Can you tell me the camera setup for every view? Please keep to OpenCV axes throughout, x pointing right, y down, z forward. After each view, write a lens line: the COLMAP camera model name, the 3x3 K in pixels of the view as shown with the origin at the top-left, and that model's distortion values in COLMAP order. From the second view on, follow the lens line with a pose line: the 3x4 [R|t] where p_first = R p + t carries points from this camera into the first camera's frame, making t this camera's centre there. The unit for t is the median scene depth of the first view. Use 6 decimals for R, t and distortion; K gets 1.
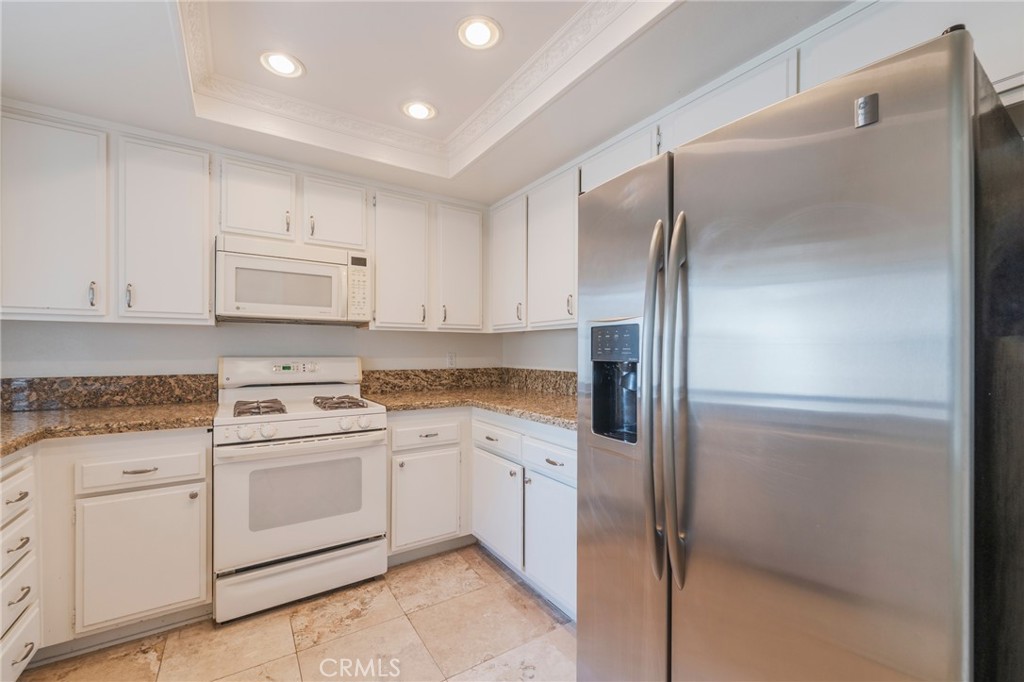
lens RADIAL K [[418.2, 0, 508.1], [0, 418.2, 349.8], [0, 0, 1]] dist [-0.001133, -0.000240]
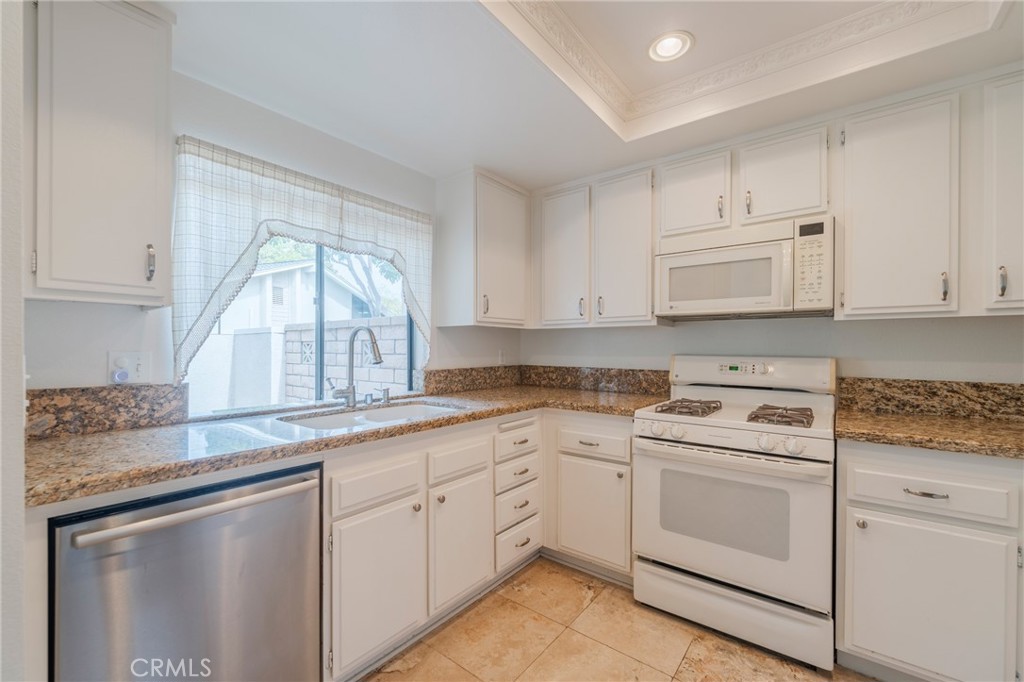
lens RADIAL K [[419.2, 0, 511.6], [0, 419.2, 348.0], [0, 0, 1]] dist [-0.001068, -0.000111]
pose [[0.328057, 0.000074, -0.944658, 0.183363], [-0.002016, 0.999998, -0.000621, 0.001279], [0.944656, 0.002108, 0.328056, 0.270021]]
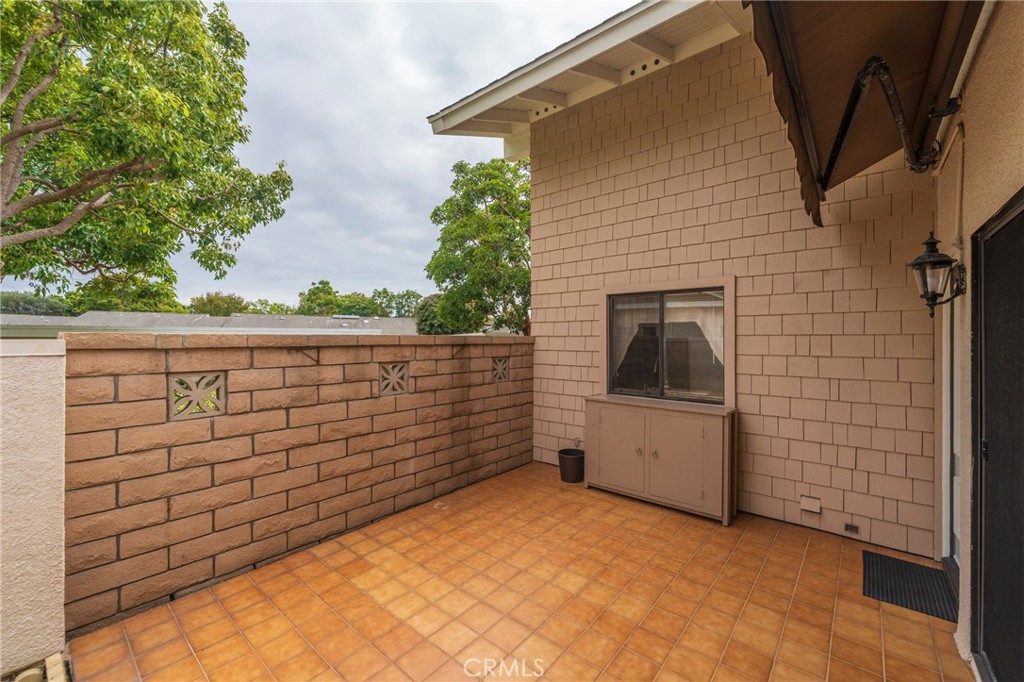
lens RADIAL K [[411.6, 0, 518.1], [0, 411.6, 339.1], [0, 0, 1]] dist [-0.001628, -0.000170]
pose [[0.956326, 0.001324, 0.292299, -1.988853], [-0.001438, 0.999999, 0.000173, -0.129191], [-0.292298, -0.000585, 0.956327, -1.433282]]
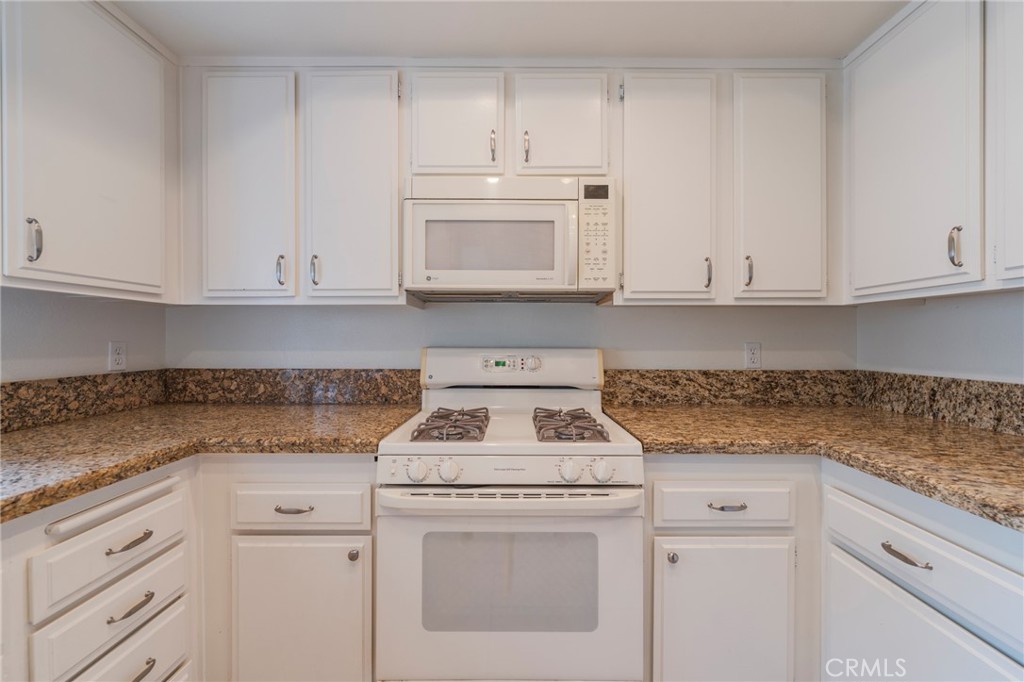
lens RADIAL K [[413.3, 0, 513.3], [0, 413.3, 339.4], [0, 0, 1]] dist [-0.001325, -0.000375]
pose [[0.836512, -0.001697, -0.547946, -0.138575], [0.002150, 0.999998, 0.000184, 0.002245], [0.547944, -0.001332, 0.836514, 0.462632]]
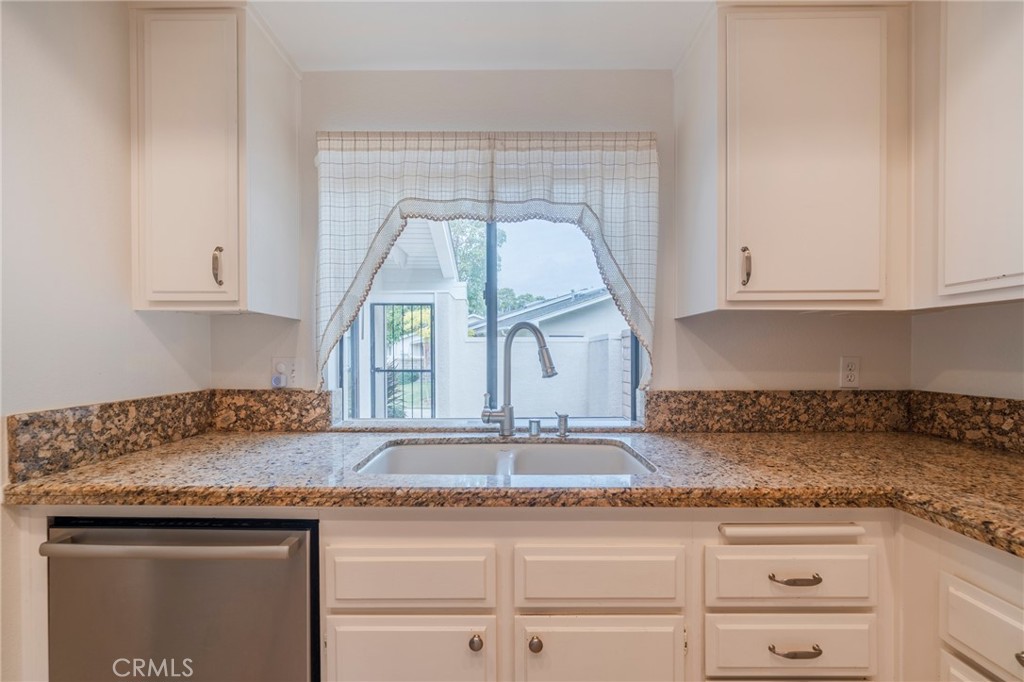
lens RADIAL K [[424.6, 0, 505.1], [0, 424.6, 358.9], [0, 0, 1]] dist [-0.002062, -0.000200]
pose [[-0.545580, 0.008314, -0.838018, -0.225311], [-0.000924, 0.999944, 0.010522, 0.001607], [0.838059, 0.006515, -0.545541, 0.590697]]
